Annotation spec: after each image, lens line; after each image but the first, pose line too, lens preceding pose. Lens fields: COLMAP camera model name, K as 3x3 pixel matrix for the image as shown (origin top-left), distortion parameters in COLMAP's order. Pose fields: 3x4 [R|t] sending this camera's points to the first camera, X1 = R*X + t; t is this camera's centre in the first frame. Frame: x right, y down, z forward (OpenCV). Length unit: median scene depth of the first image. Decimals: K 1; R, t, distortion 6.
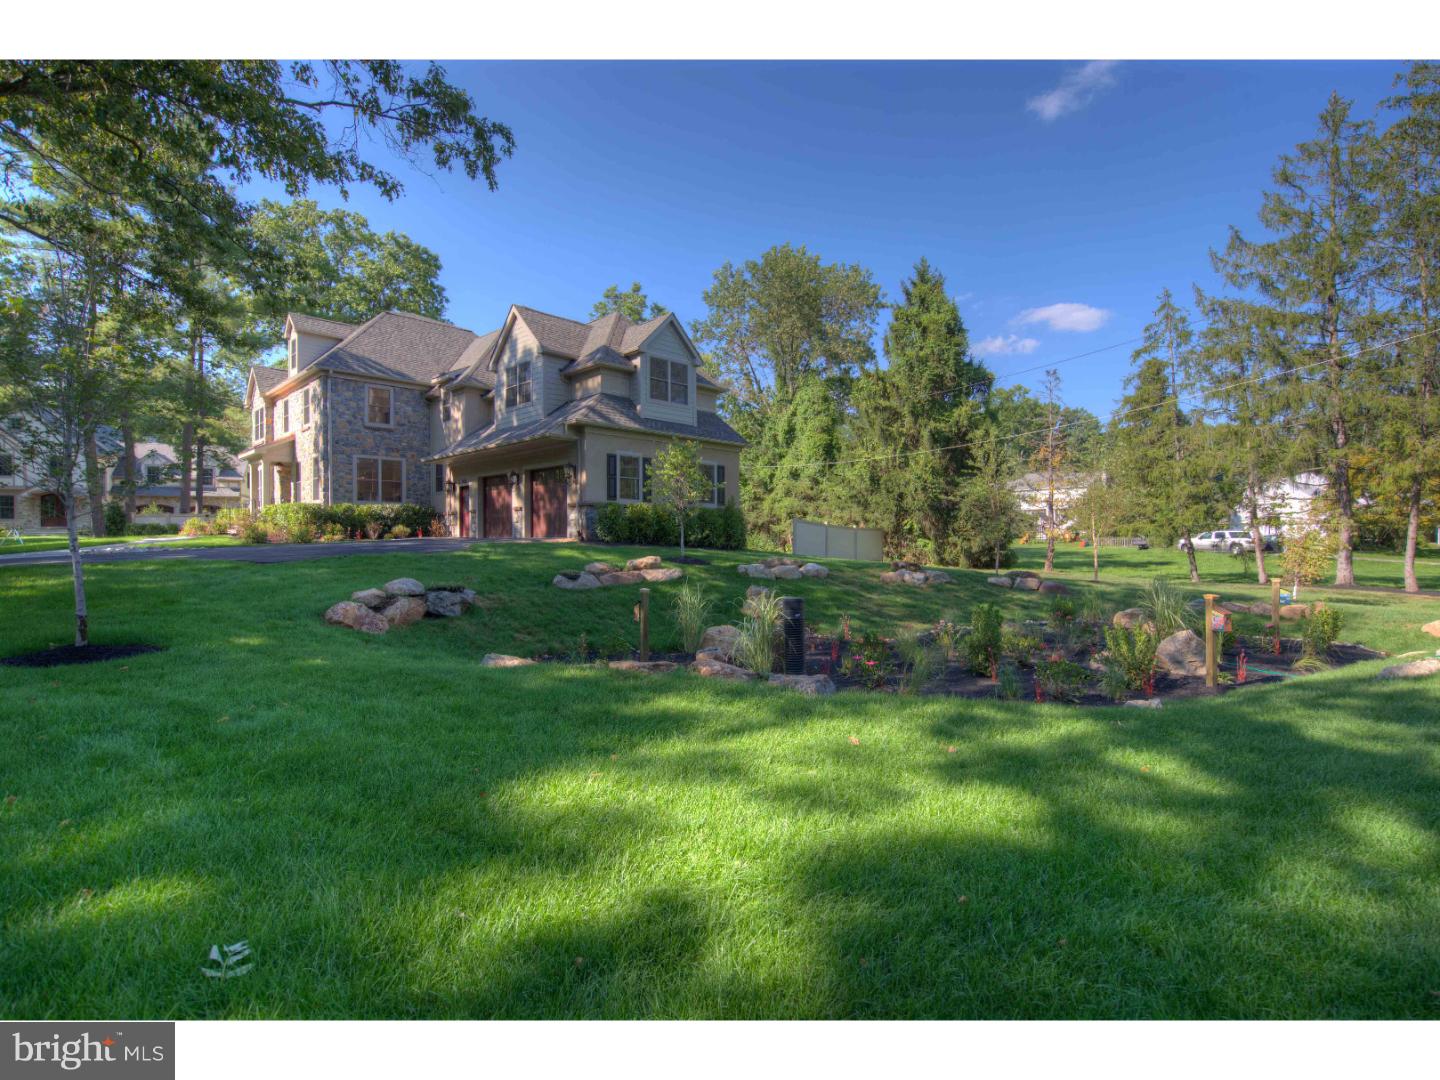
lens RADIAL K [[689.5, 0, 720.0], [0, 689.5, 540.0], [0, 0, 1]] dist [0.000154, 0.000692]
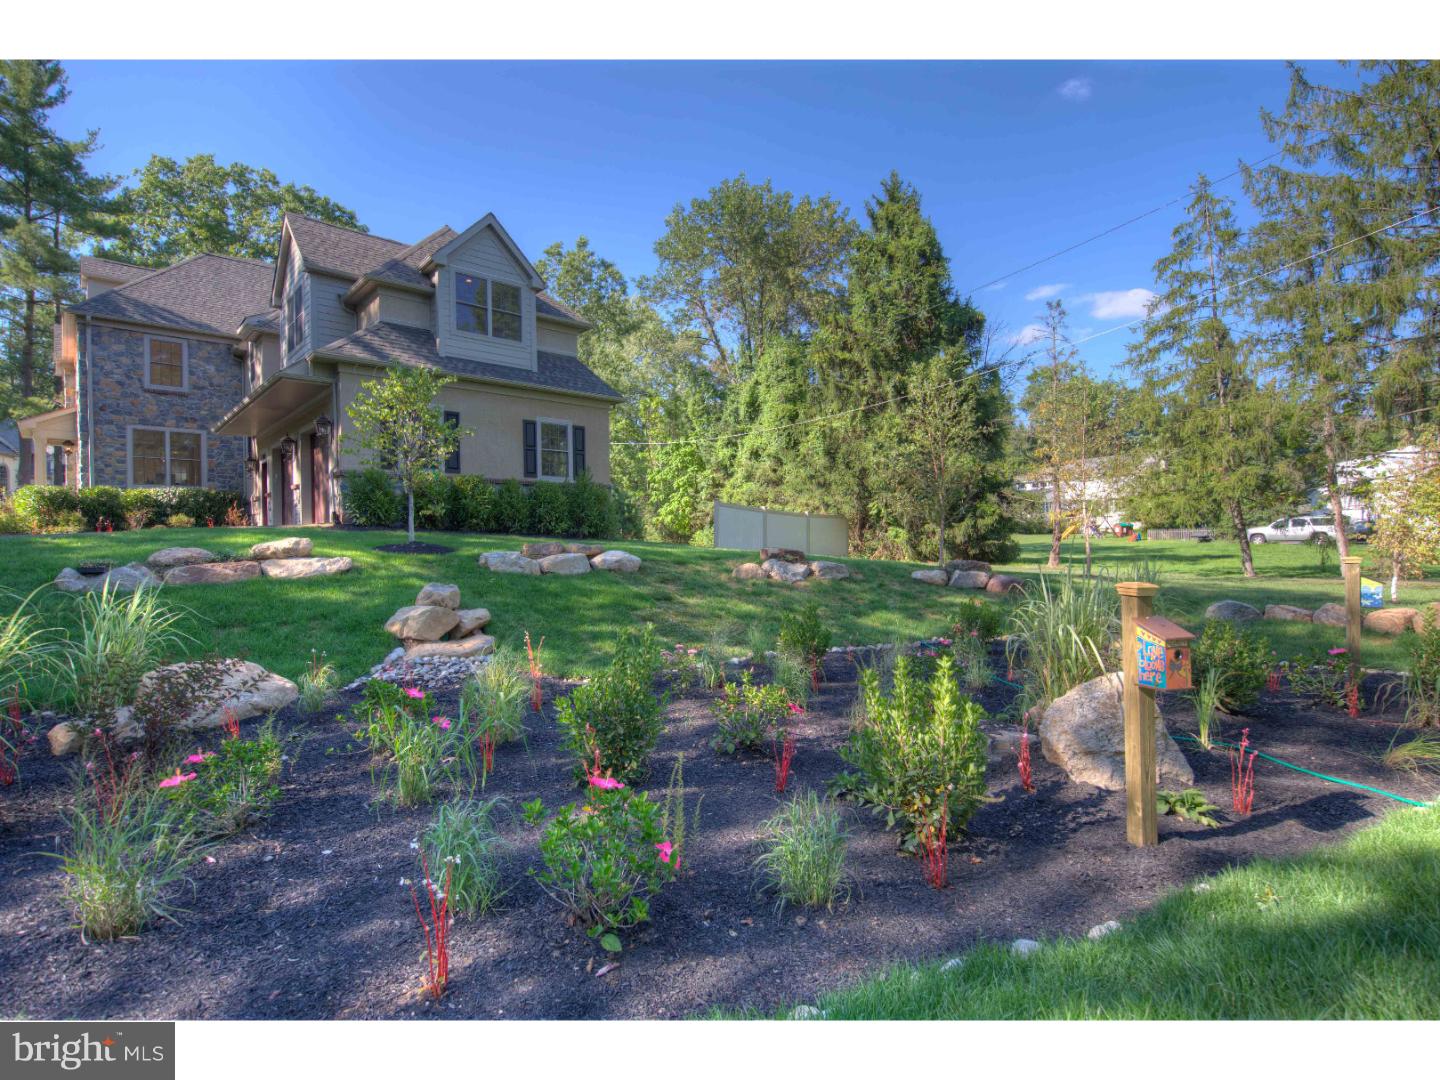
lens RADIAL K [[725.8, 0, 720.0], [0, 725.8, 540.0], [0, 0, 1]] dist [0.003331, -0.001938]
pose [[0.998436, -0.012906, -0.054393, 0.144296], [0.012593, 0.999902, -0.006083, 0.015752], [0.054466, 0.005388, 0.998501, 0.171718]]
